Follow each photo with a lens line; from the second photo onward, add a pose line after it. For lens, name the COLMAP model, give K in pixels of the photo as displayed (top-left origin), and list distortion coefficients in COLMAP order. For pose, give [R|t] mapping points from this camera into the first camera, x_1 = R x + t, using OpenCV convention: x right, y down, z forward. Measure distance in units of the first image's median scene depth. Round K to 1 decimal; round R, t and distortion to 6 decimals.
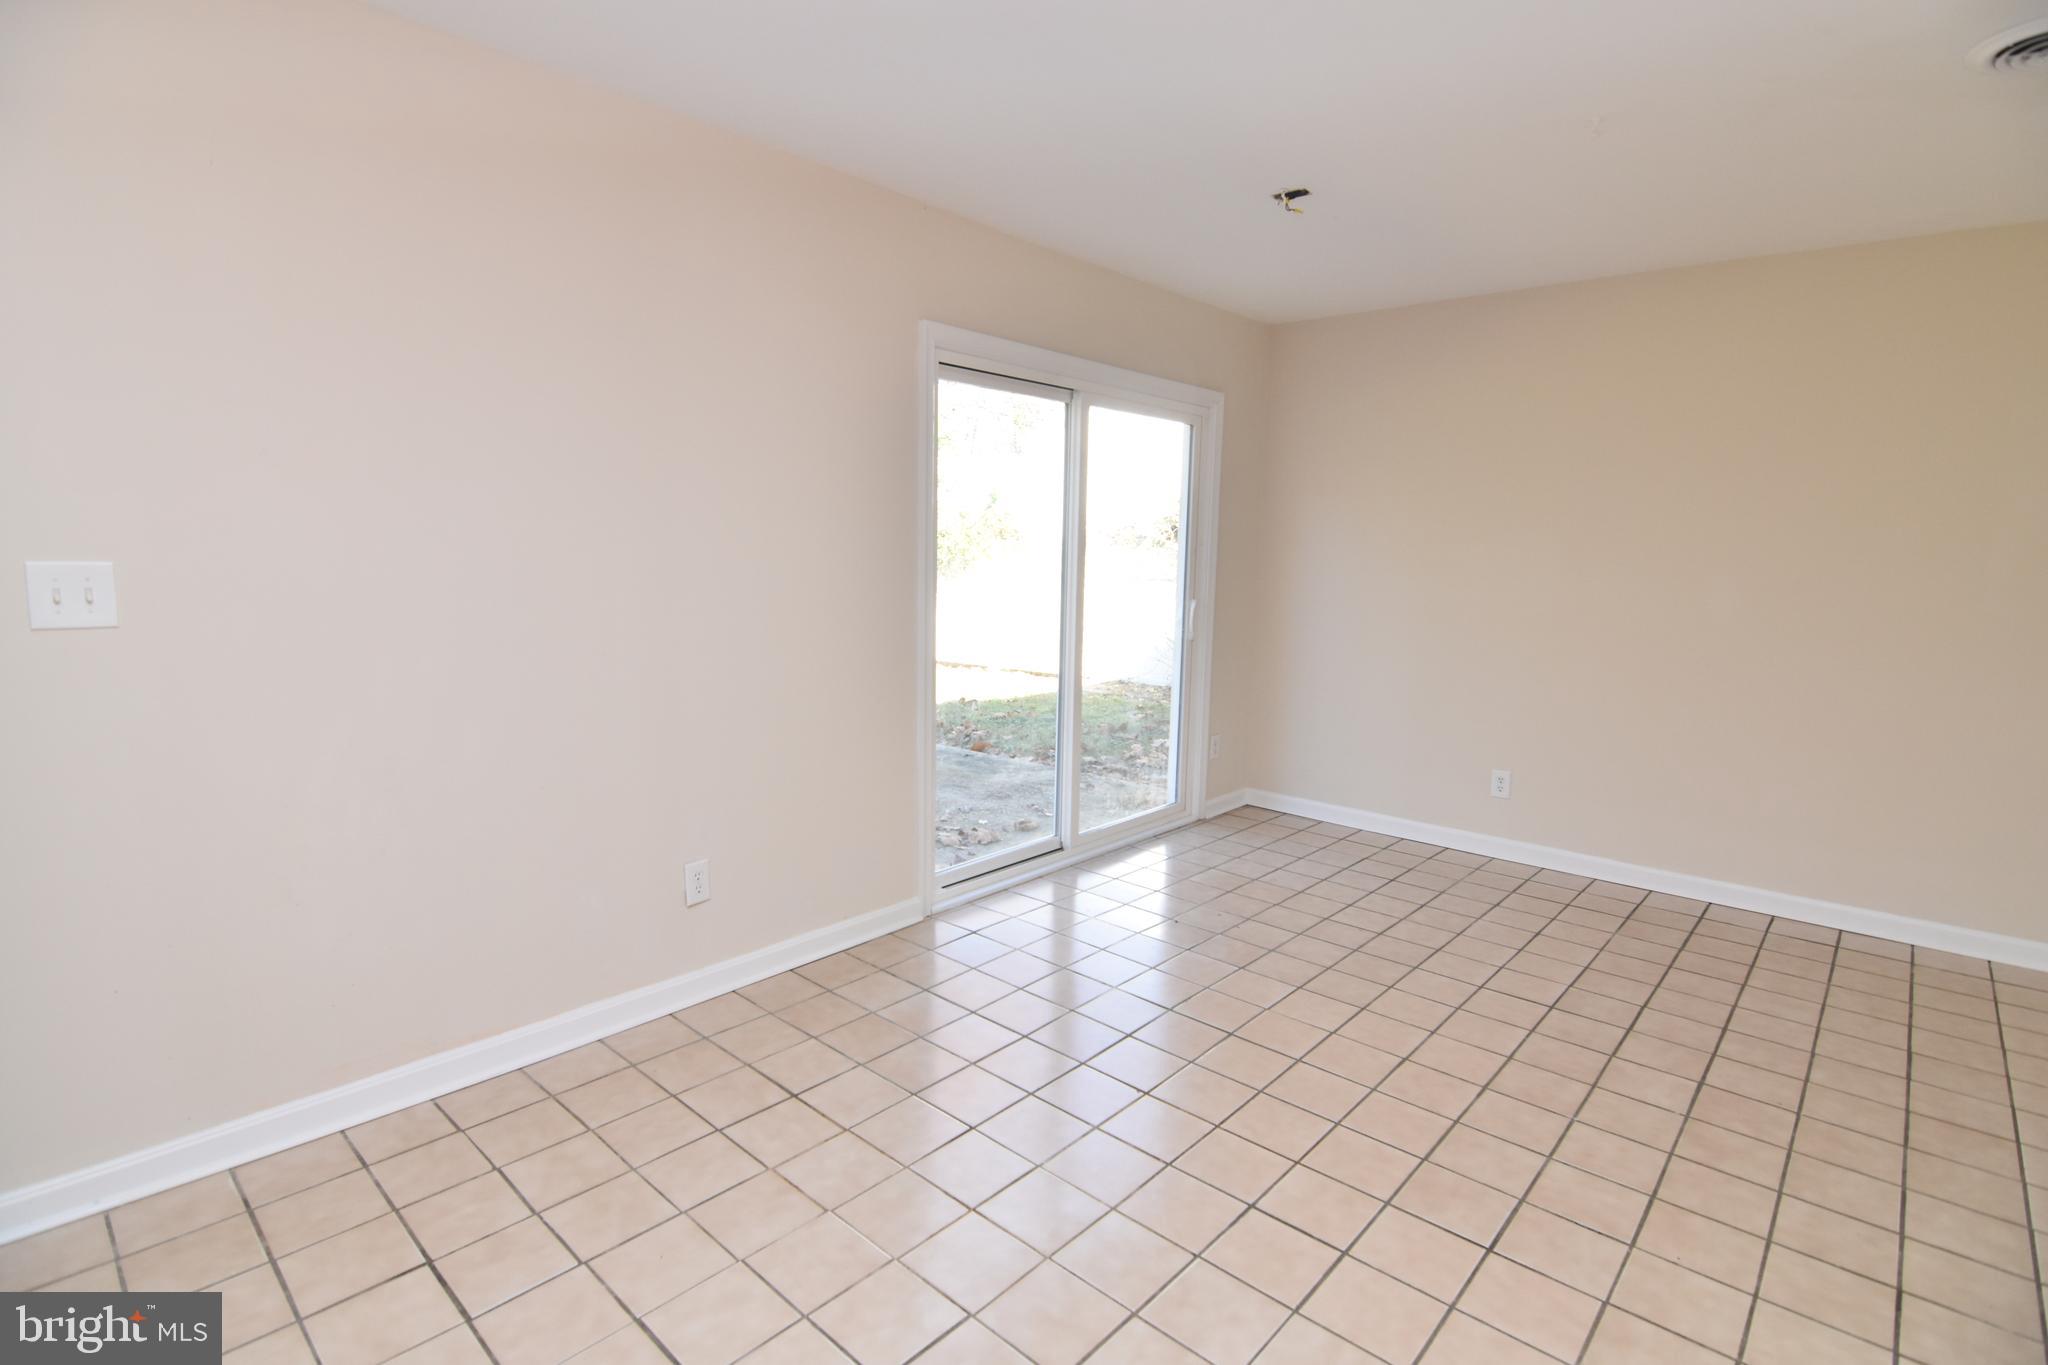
lens RADIAL K [[978.6, 0, 1012.4], [0, 978.6, 684.5], [0, 0, 1]] dist [-0.016893, -0.001268]
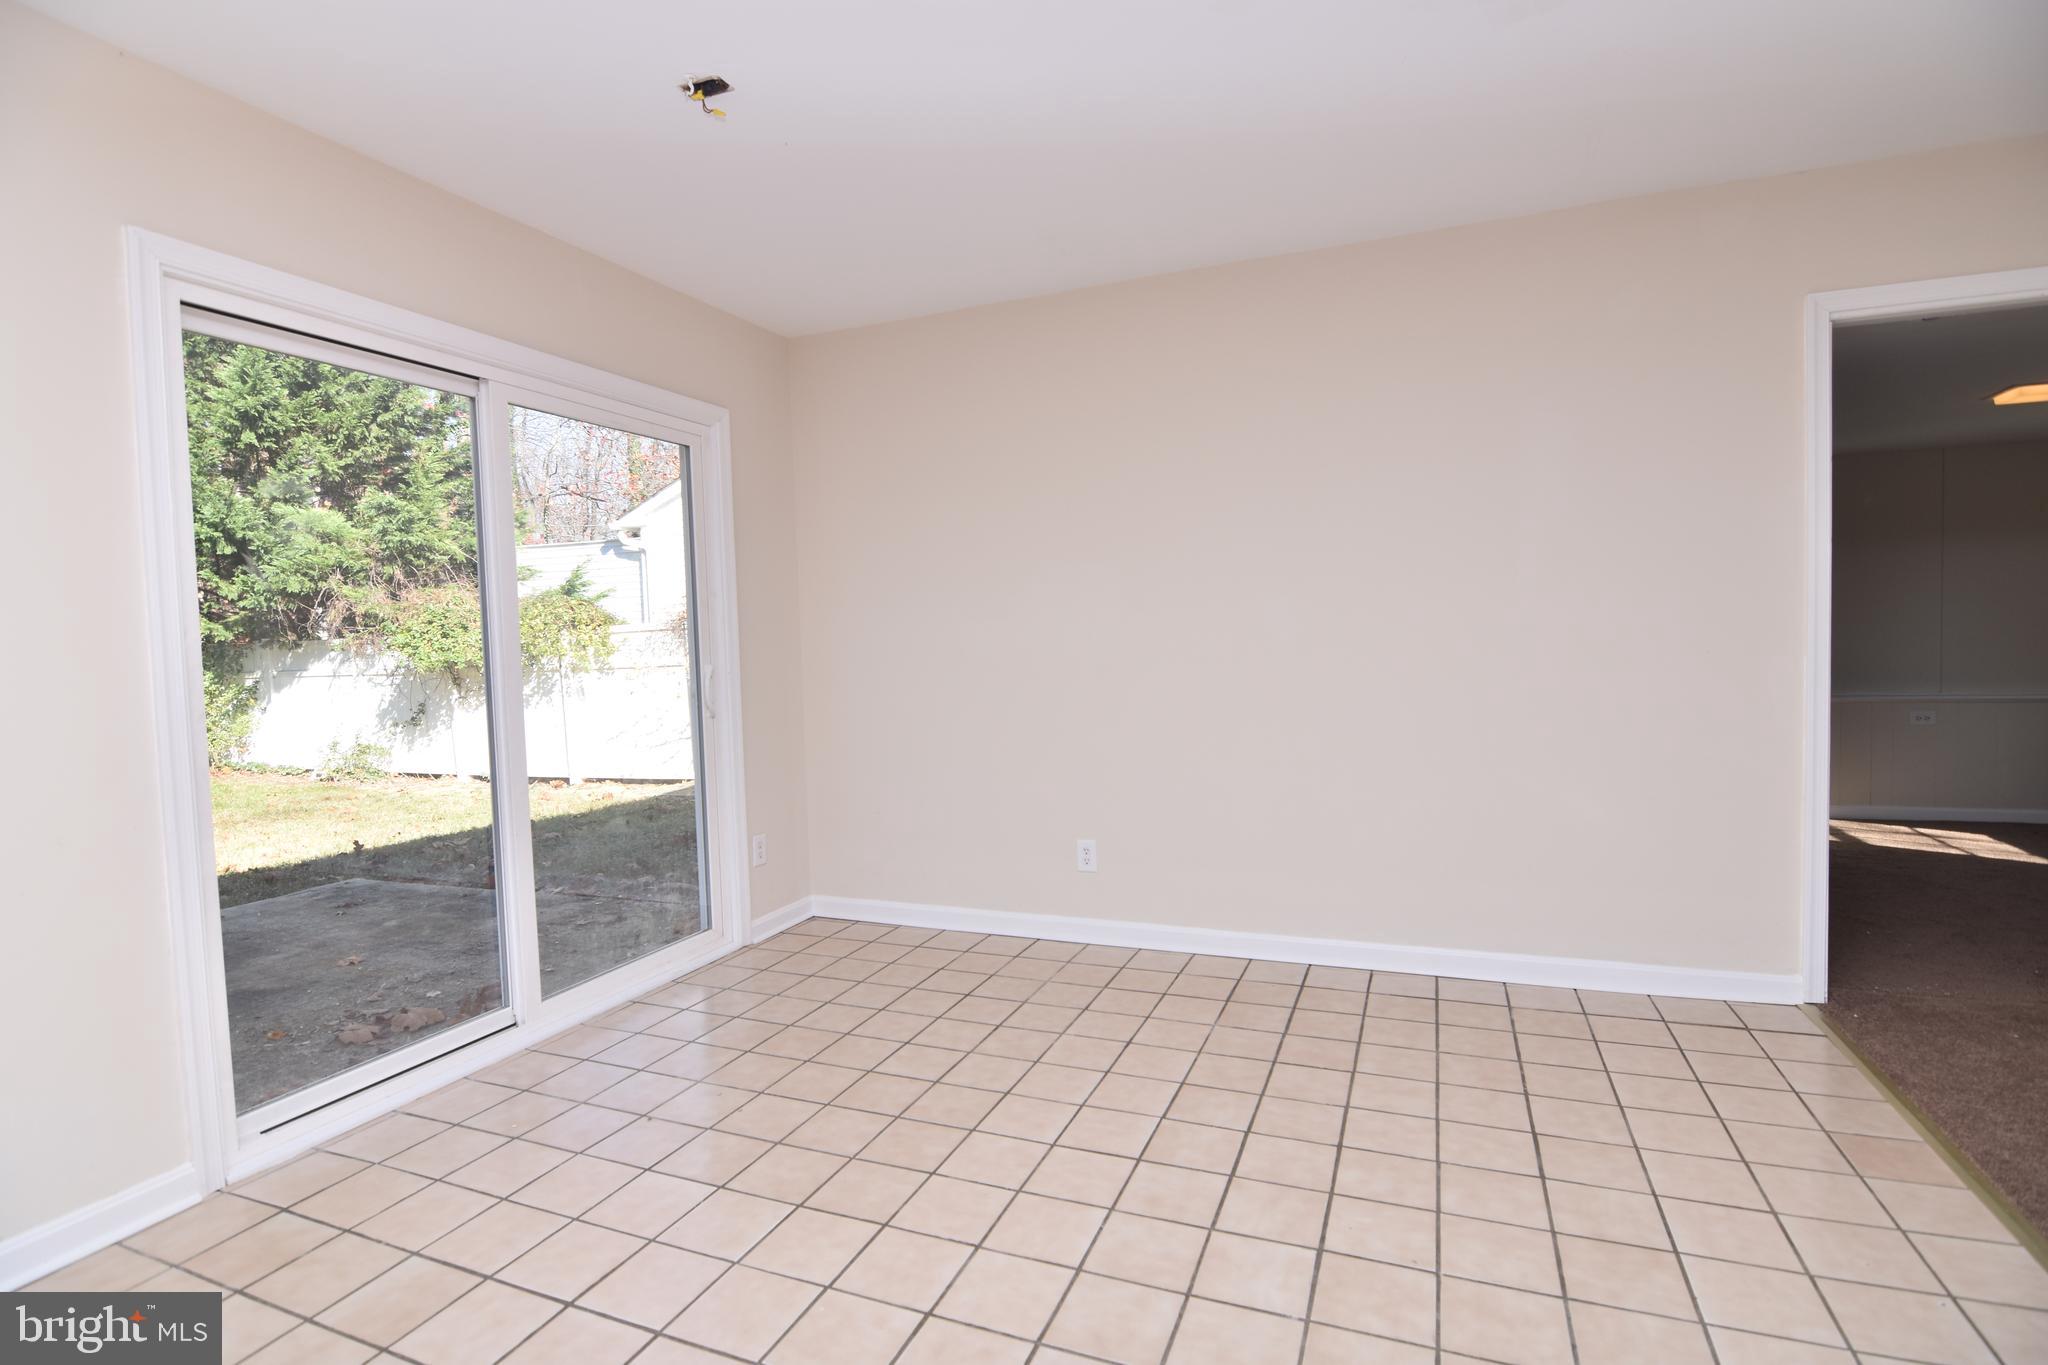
lens RADIAL K [[978.6, 0, 1012.4], [0, 978.6, 684.5], [0, 0, 1]] dist [-0.016893, -0.001268]
pose [[0.939306, -0.063315, 0.337187, 0.176759], [0.095569, 0.992210, -0.079917, 0.017399], [-0.329500, 0.107291, 0.938039, 0.221833]]
